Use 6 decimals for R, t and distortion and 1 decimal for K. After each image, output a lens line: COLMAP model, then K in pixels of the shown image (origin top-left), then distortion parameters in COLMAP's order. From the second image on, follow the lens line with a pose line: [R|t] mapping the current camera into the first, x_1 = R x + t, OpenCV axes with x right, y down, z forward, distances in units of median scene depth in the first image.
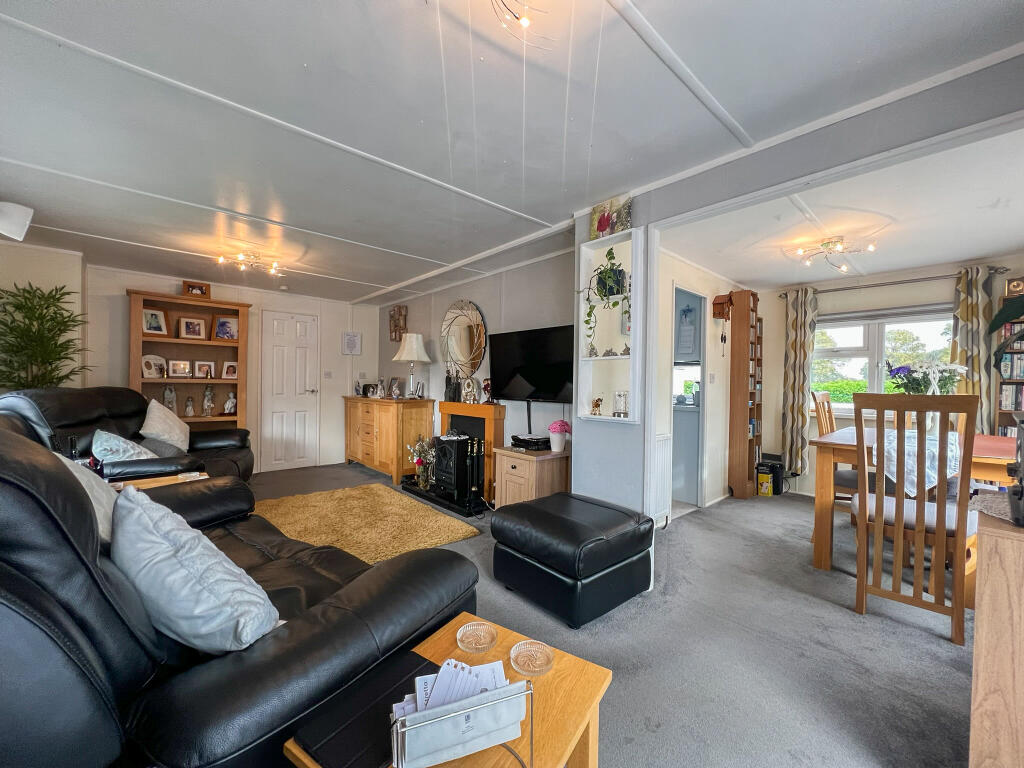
lens RADIAL K [[409.1, 0, 515.1], [0, 409.1, 386.0], [0, 0, 1]] dist [-0.000604, 0.000444]
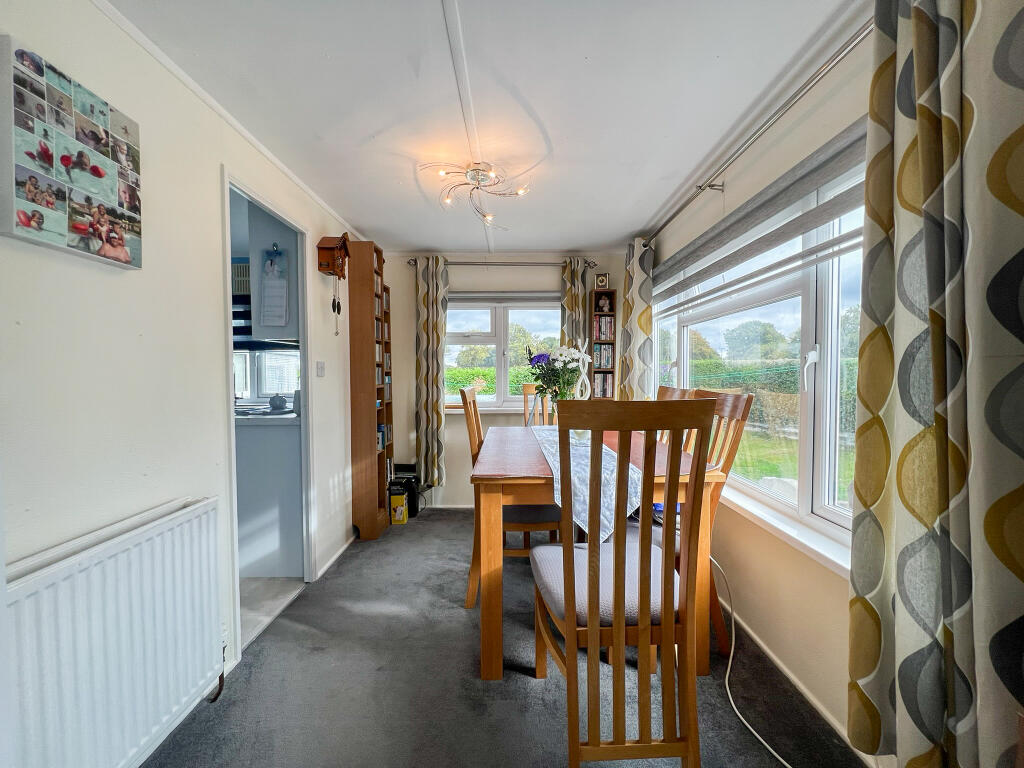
lens RADIAL K [[409.1, 0, 515.8], [0, 409.1, 386.0], [0, 0, 1]] dist [-0.000604, 0.000444]
pose [[0.660935, -0.041056, 0.749319, 0.206745], [0.018297, 0.999087, 0.038603, -0.011939], [-0.750220, -0.011804, 0.661083, 0.359319]]
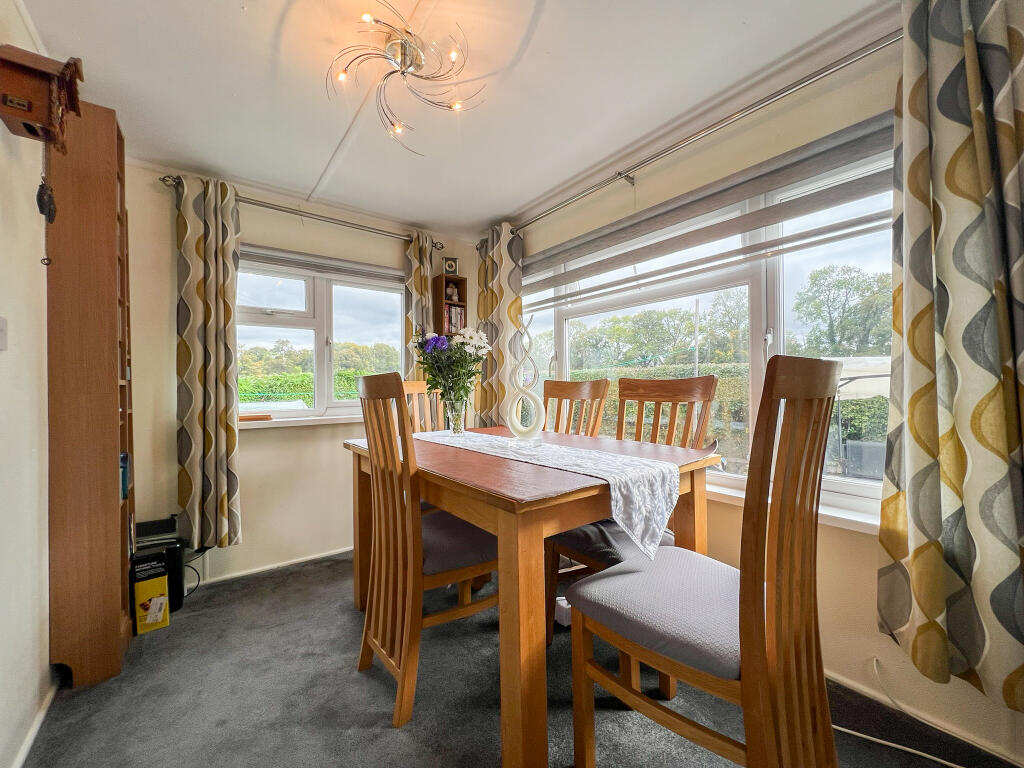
lens RADIAL K [[409.1, 0, 507.2], [0, 409.1, 386.0], [0, 0, 1]] dist [-0.000604, 0.000444]
pose [[0.083251, -0.012091, 0.996455, 0.231904], [0.016963, 0.999799, 0.010715, 0.018615], [-0.996384, 0.016011, 0.083439, 0.625514]]
